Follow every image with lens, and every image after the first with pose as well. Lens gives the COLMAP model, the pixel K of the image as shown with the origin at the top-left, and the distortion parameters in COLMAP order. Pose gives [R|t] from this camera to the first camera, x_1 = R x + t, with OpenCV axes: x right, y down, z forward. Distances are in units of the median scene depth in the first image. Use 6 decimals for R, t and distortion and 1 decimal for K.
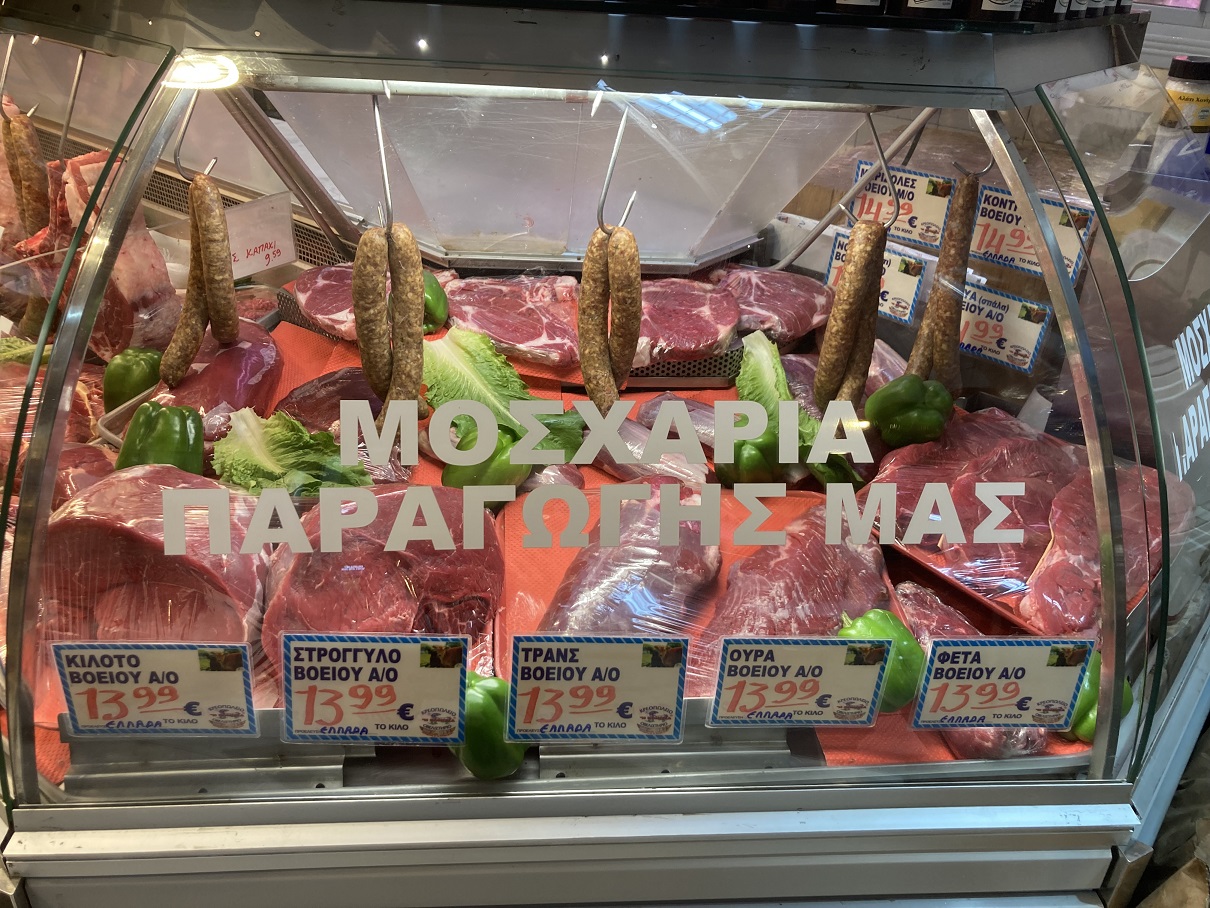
lens RADIAL K [[985.3, 0, 608.7], [0, 985.3, 445.1], [0, 0, 1]] dist [0.037696, -0.033098]
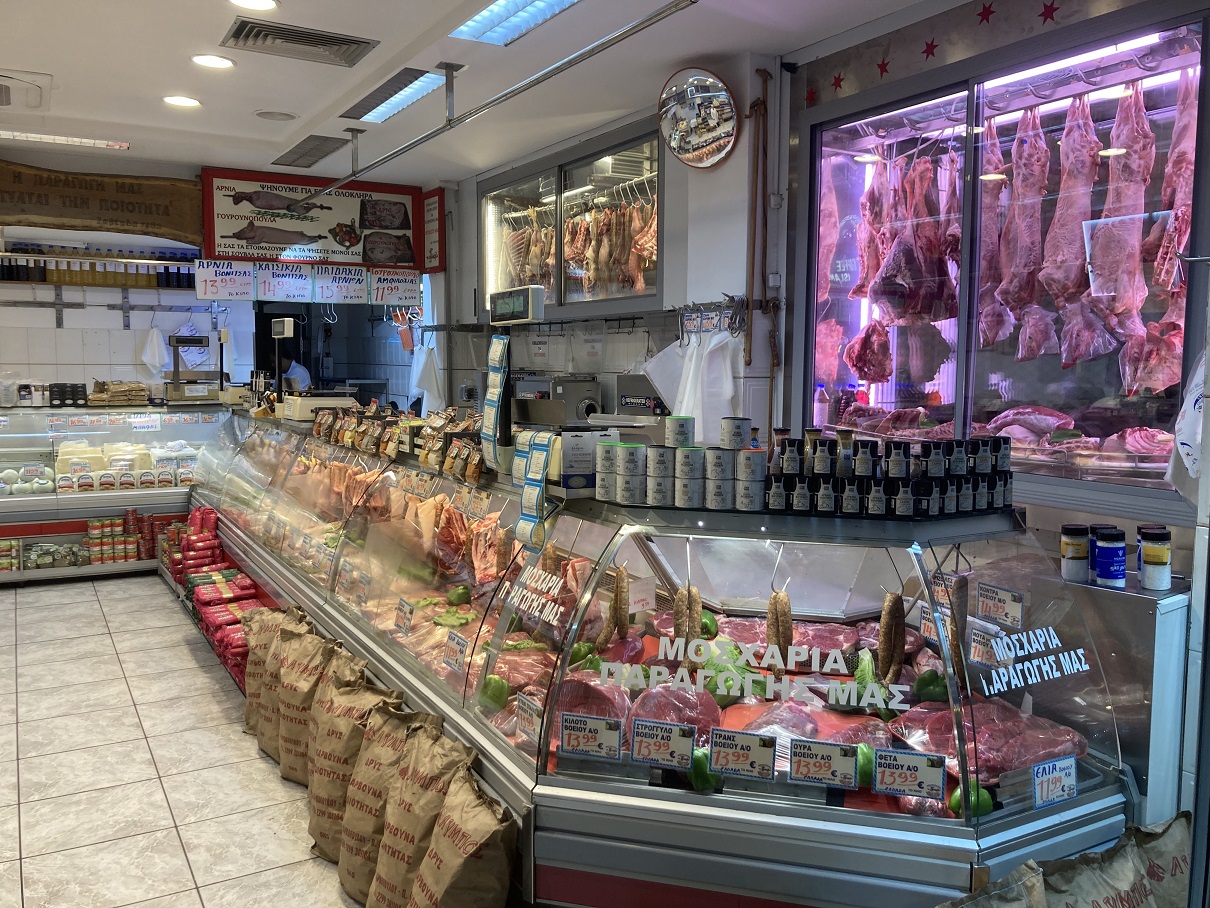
lens RADIAL K [[985.3, 0, 611.6], [0, 985.3, 446.9], [0, 0, 1]] dist [0.037696, -0.033098]
pose [[0.935291, -0.020619, -0.353277, 0.593226], [-0.122509, 0.917706, -0.377900, 0.516613], [0.331996, 0.396726, 0.855796, -1.657007]]
